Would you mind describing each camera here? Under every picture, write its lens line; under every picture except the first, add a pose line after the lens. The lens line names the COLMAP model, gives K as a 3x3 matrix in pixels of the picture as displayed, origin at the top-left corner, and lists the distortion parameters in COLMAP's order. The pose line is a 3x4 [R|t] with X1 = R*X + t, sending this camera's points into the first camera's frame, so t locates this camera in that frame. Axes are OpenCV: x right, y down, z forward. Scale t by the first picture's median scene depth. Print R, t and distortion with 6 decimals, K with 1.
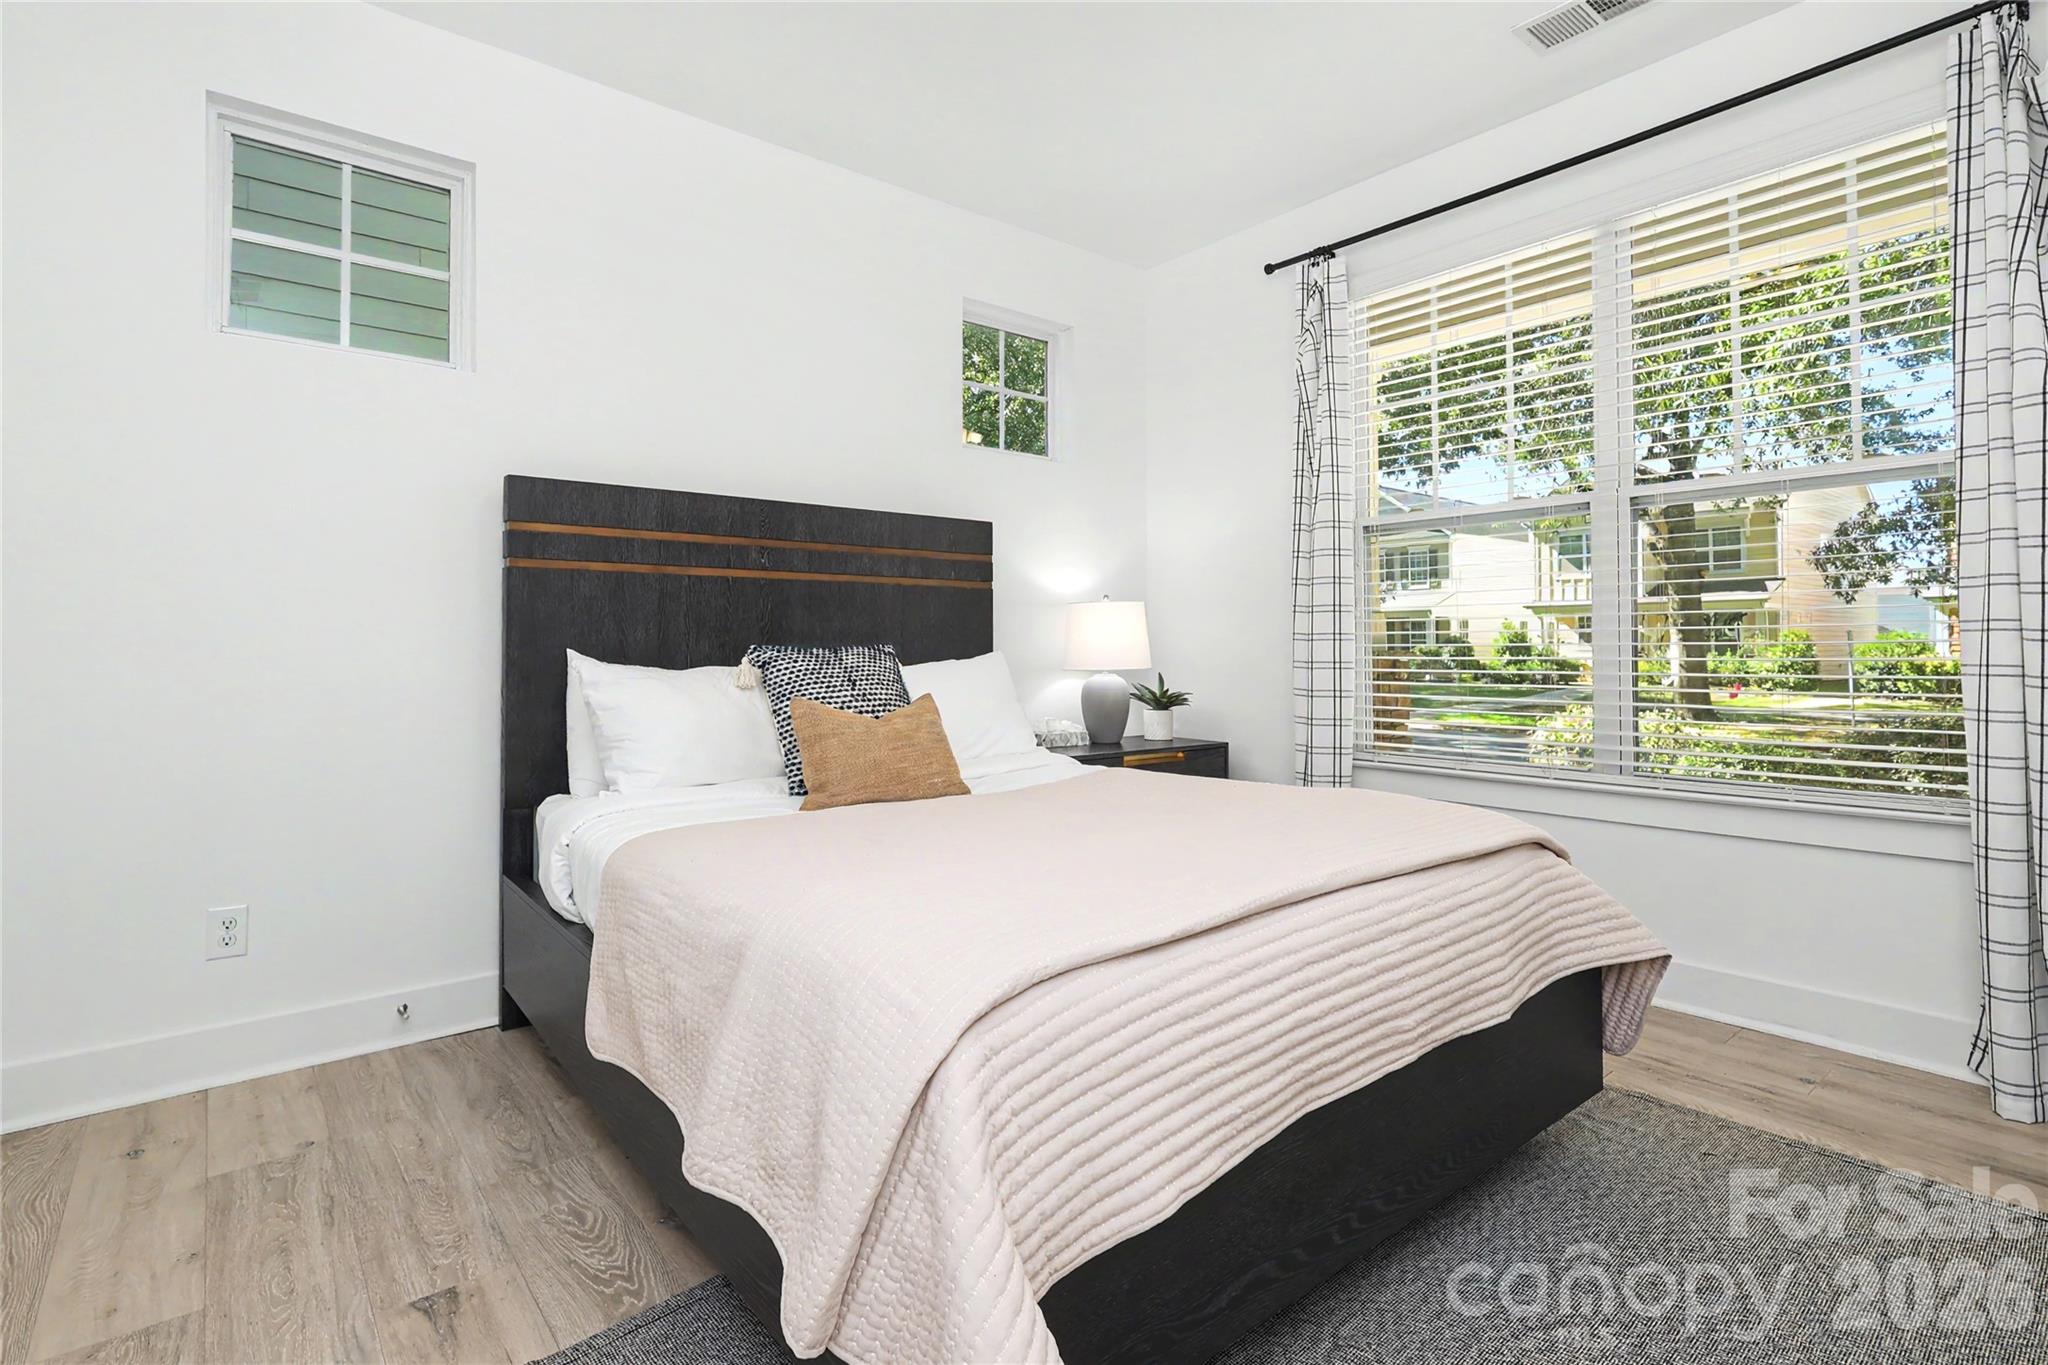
lens RADIAL K [[979.9, 0, 1029.9], [0, 979.9, 662.0], [0, 0, 1]] dist [-0.000379, 0.002960]
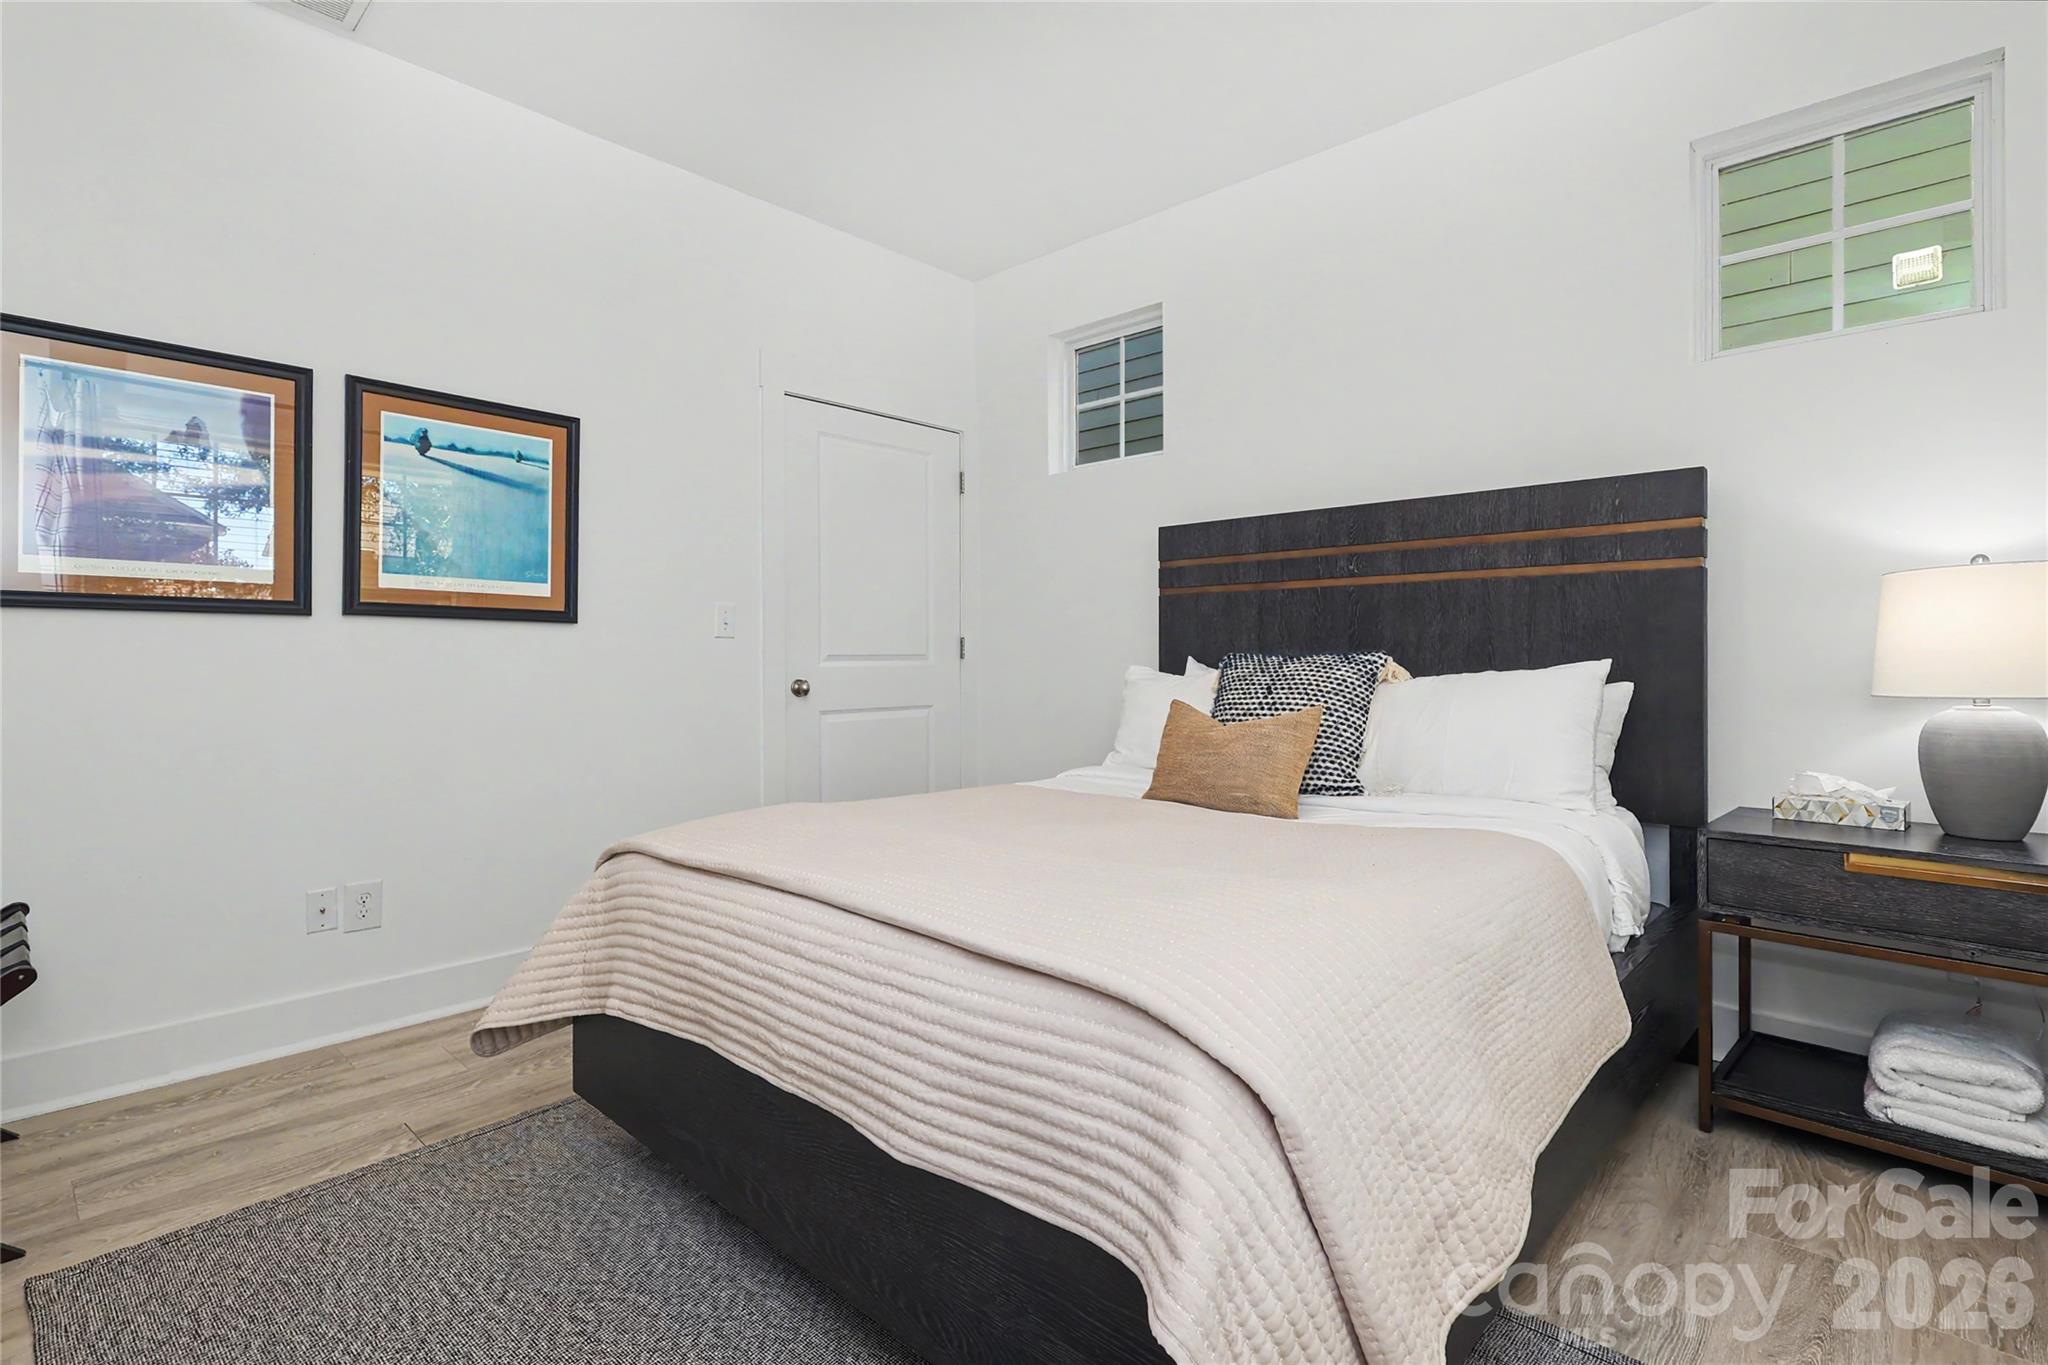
lens RADIAL K [[979.9, 0, 1028.4], [0, 979.9, 673.6], [0, 0, 1]] dist [-0.000379, 0.002960]
pose [[0.134524, 0.022219, -0.990661, 0.780072], [-0.013128, 0.999701, 0.020639, -0.013877], [0.990823, 0.010229, 0.134776, 0.629723]]
